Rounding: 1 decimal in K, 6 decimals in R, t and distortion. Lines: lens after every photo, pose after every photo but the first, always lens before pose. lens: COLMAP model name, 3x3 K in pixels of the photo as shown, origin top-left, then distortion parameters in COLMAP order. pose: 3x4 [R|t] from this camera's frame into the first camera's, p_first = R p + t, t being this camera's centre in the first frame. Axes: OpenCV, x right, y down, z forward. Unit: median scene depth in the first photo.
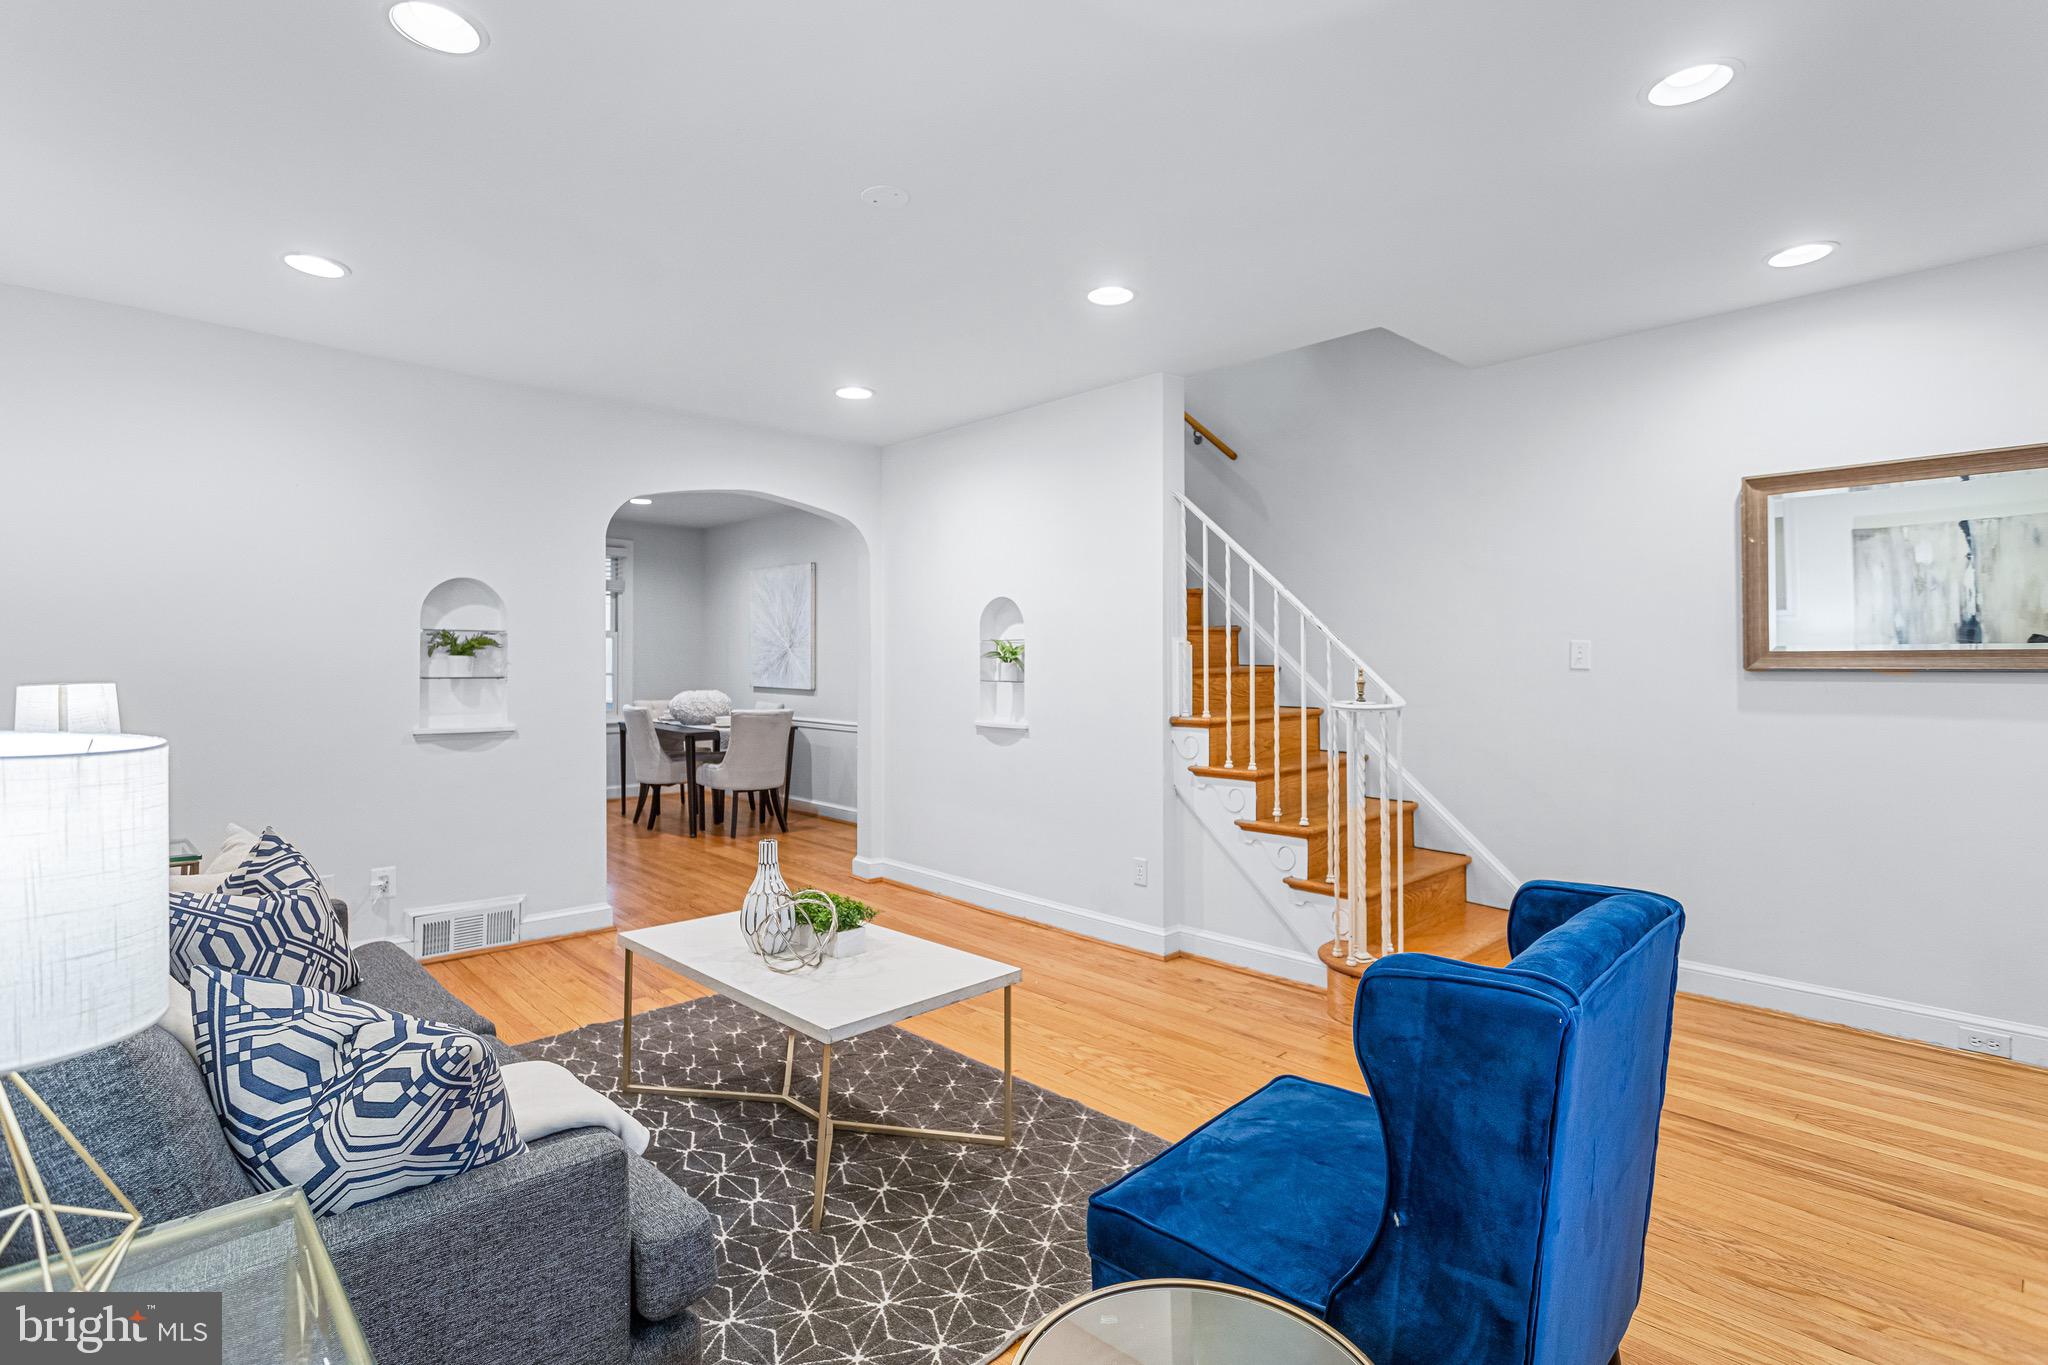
lens RADIAL K [[972.6, 0, 1014.7], [0, 972.6, 662.2], [0, 0, 1]] dist [-0.002091, 0.002721]
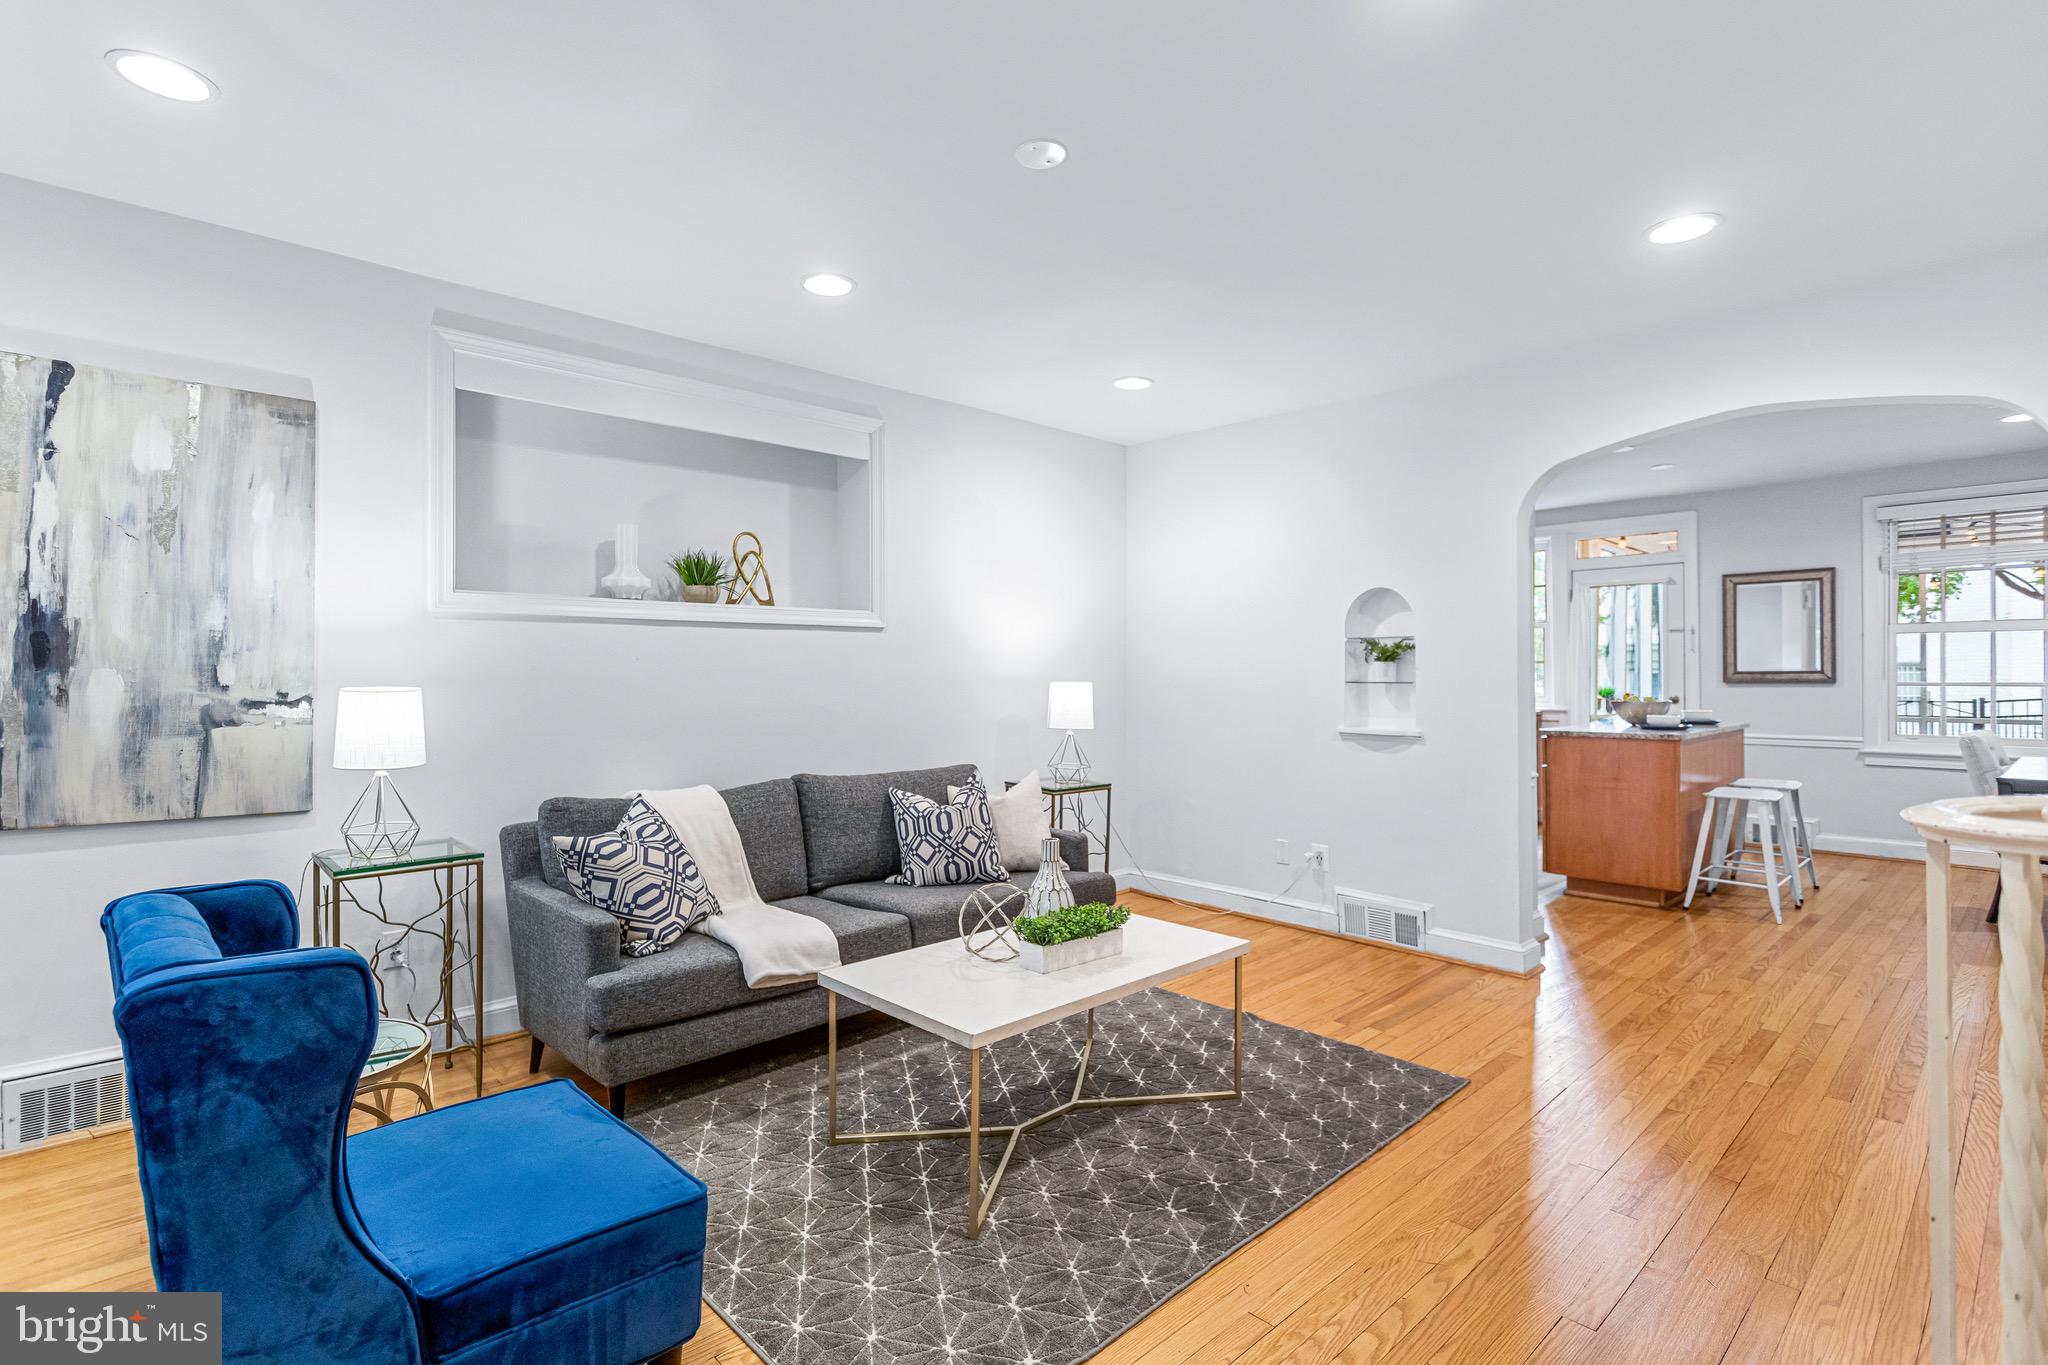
lens RADIAL K [[972.6, 0, 1013.5], [0, 972.6, 670.5], [0, 0, 1]] dist [-0.002091, 0.002721]
pose [[-0.018091, -0.007248, -0.999810, 0.497284], [0.006254, 0.999953, -0.007362, 0.008326], [0.999817, -0.006386, -0.018045, 0.620844]]
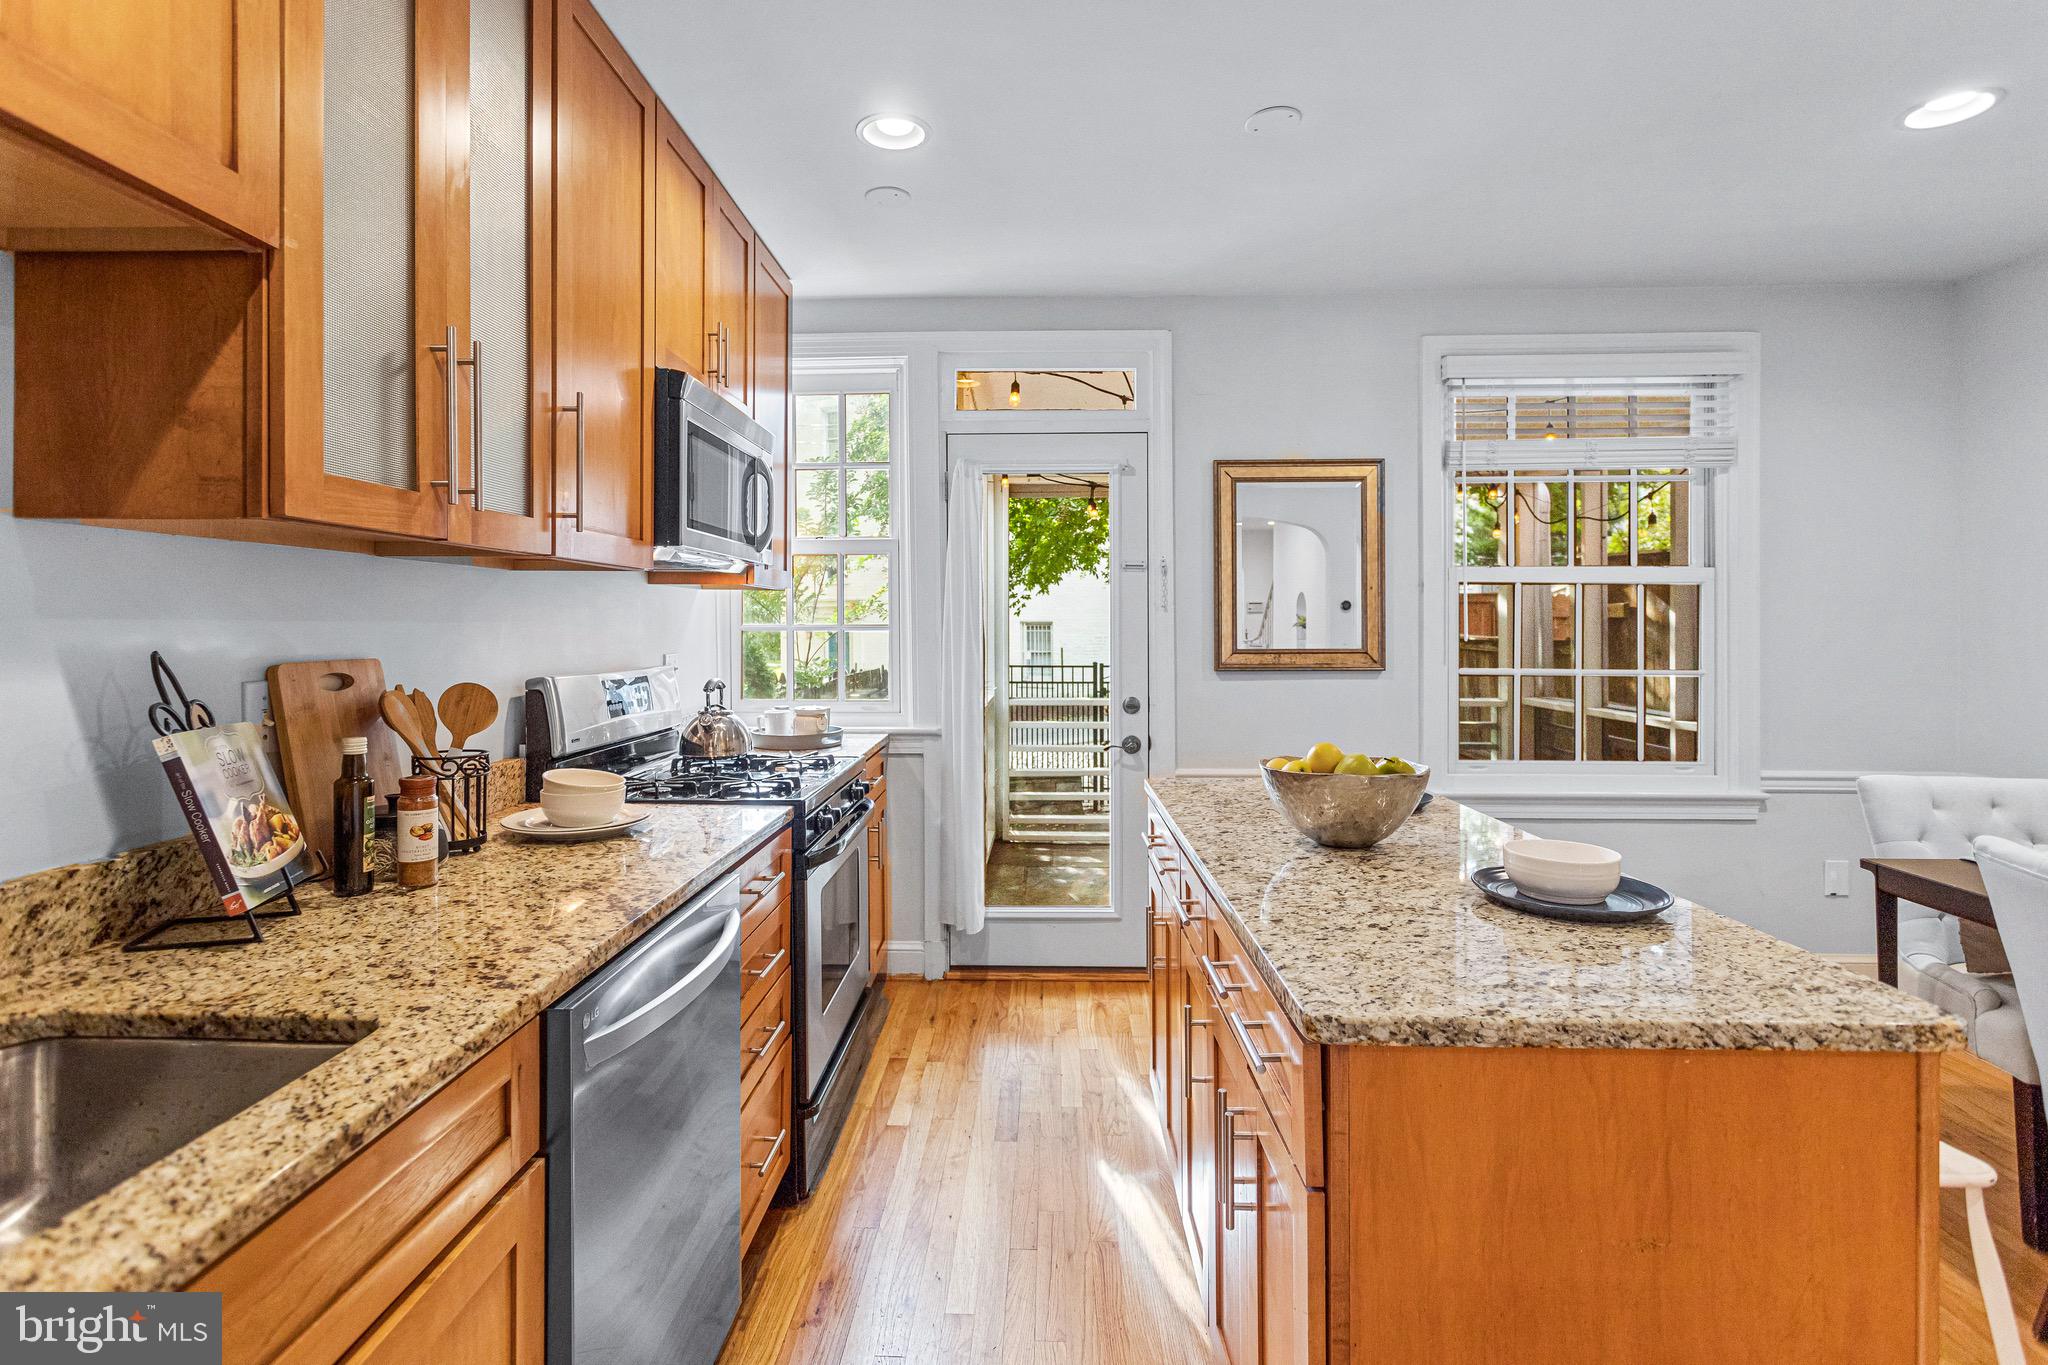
lens RADIAL K [[972.6, 0, 1002.2], [0, 972.6, 647.6], [0, 0, 1]] dist [-0.002091, 0.002721]
pose [[0.695494, 0.011125, -0.718446, -0.714576], [0.007649, 0.999709, 0.022885, -0.017938], [0.718492, -0.021412, 0.695206, 1.082502]]
